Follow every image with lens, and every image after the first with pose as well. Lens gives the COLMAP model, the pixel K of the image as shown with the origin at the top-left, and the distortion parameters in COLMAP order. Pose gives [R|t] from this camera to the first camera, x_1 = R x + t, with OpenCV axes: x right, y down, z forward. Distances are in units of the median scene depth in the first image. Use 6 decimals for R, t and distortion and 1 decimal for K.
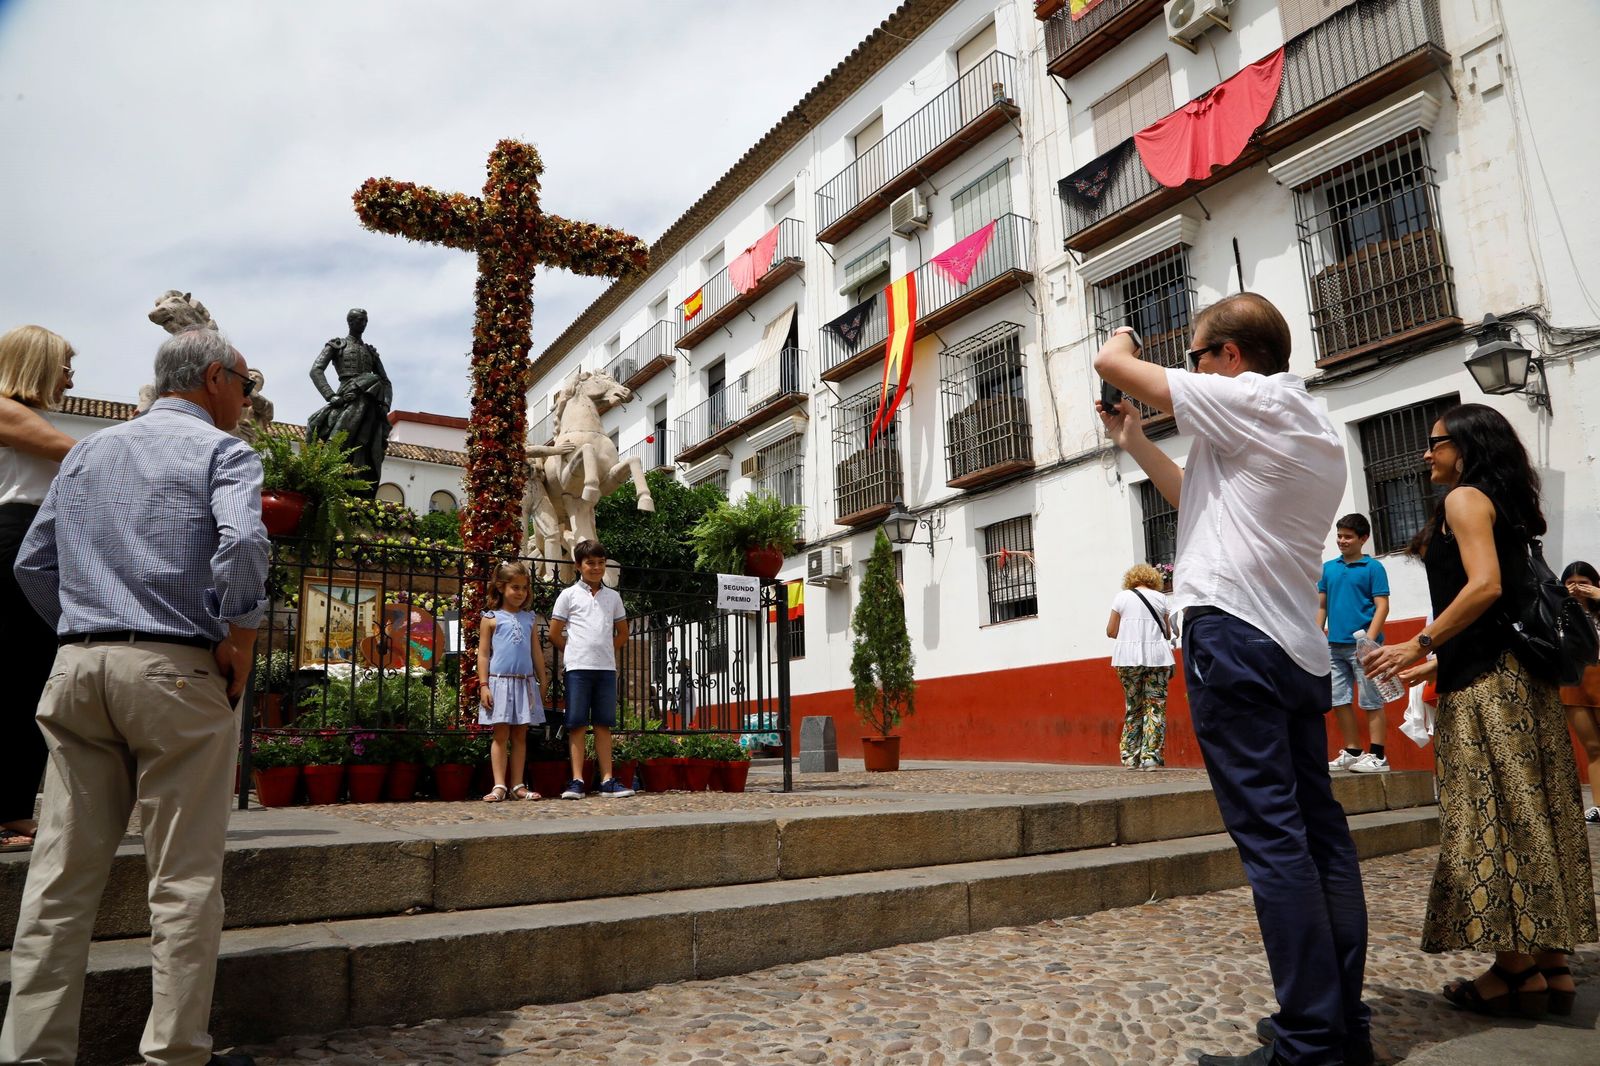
lens RADIAL K [[1094.2, 0, 804.8], [0, 1094.2, 540.4], [0, 0, 1]] dist [-0.125195, 0.069806]
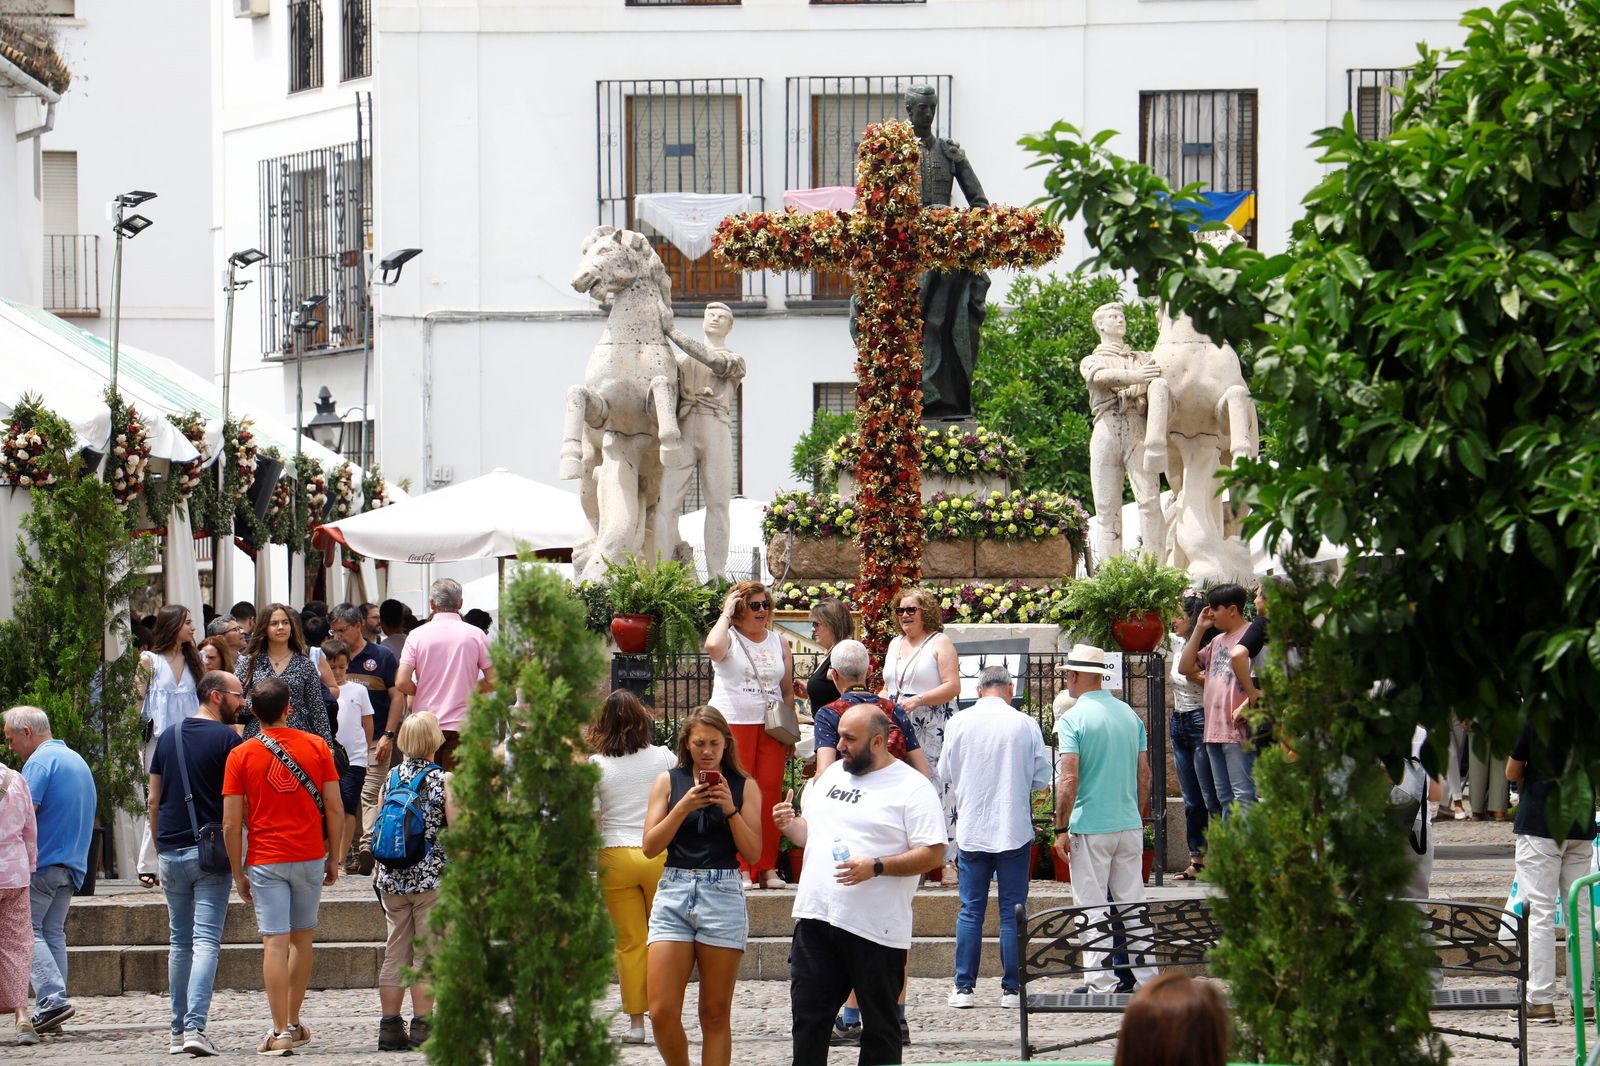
lens RADIAL K [[6860.7, 0, 795.1], [0, 6860.7, 537.6], [0, 0, 1]] dist [1.167601, -2.994257]
pose [[0.800637, 0.002364, -0.599145, 3.054607], [0.099340, 0.985628, 0.136636, -0.838106], [0.590857, -0.168915, 0.788895, -3.528113]]
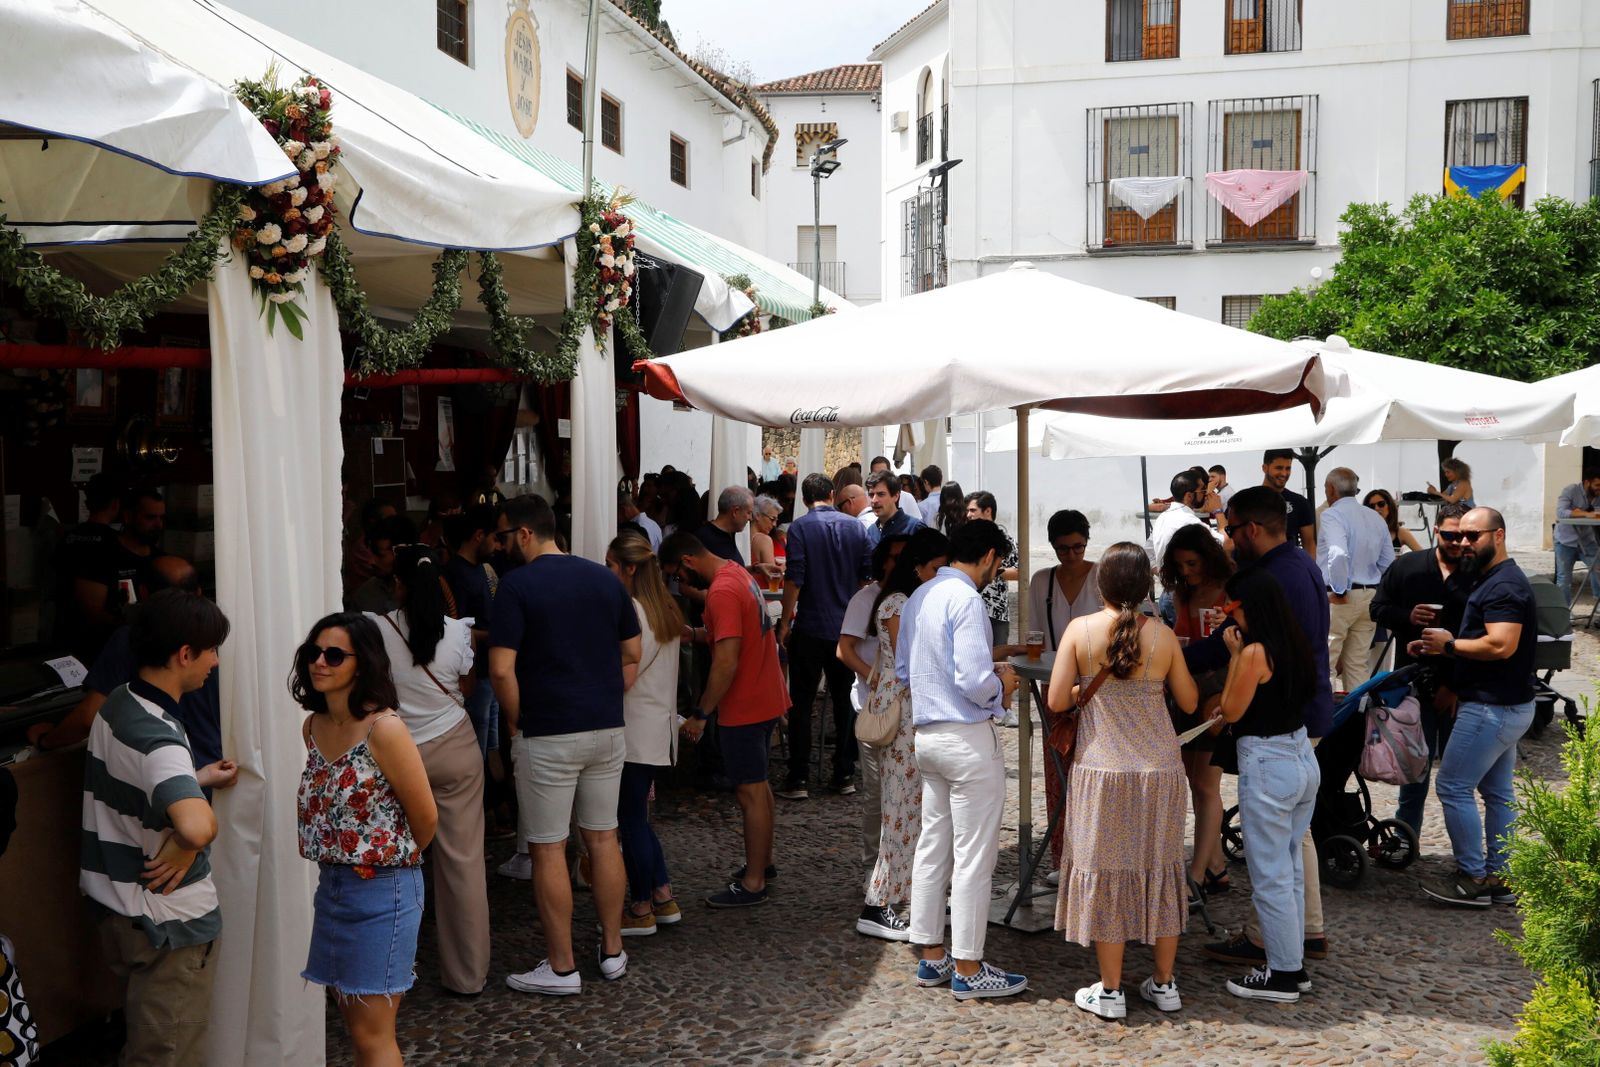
lens RADIAL K [[1887.8, 0, 800.0], [0, 1887.8, 533.5], [0, 0, 1]] dist [0.116764, 0.023039]
pose [[0.695014, 0.051398, -0.717156, -0.801901], [0.122456, 0.974407, 0.188509, -0.021228], [0.708491, -0.218837, 0.670933, 1.119428]]
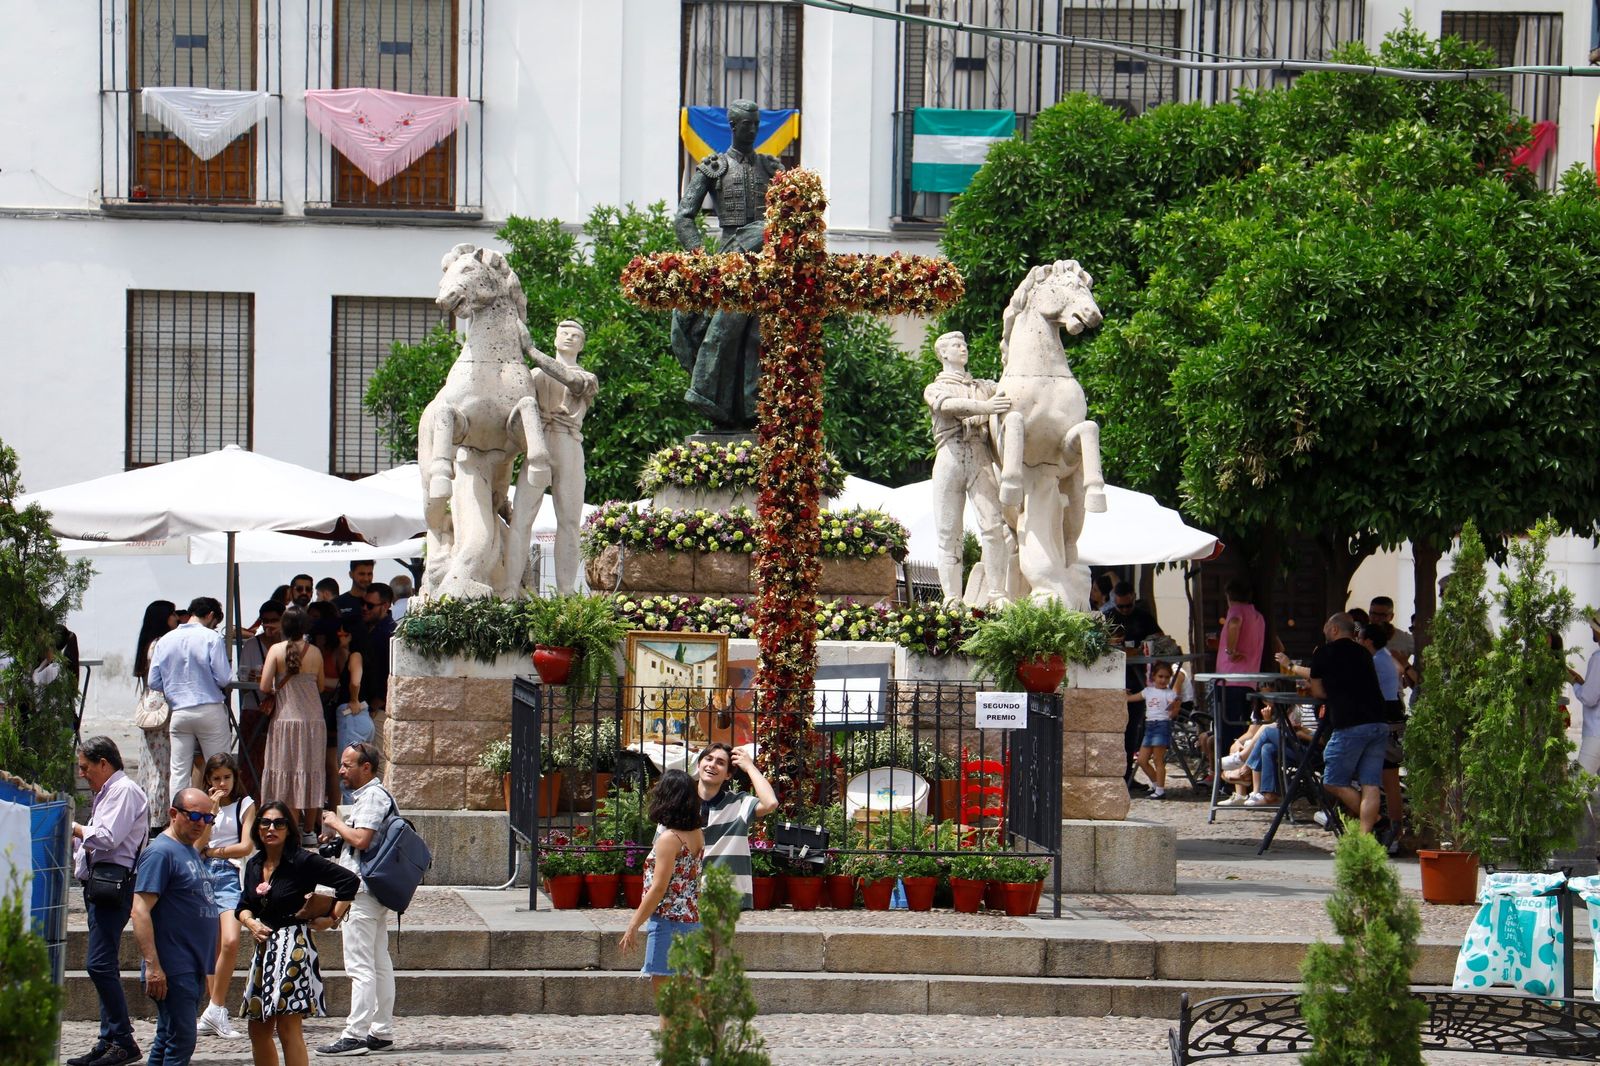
lens RADIAL K [[7841.5, 0, 800.0], [0, 7841.5, 533.0], [0, 0, 1]] dist [1.704675, 5.881366]
pose [[0.867121, 0.035016, -0.496866, 3.047743], [0.058294, 0.983537, 0.171046, -1.231033], [0.494675, -0.177282, 0.850804, -4.683990]]
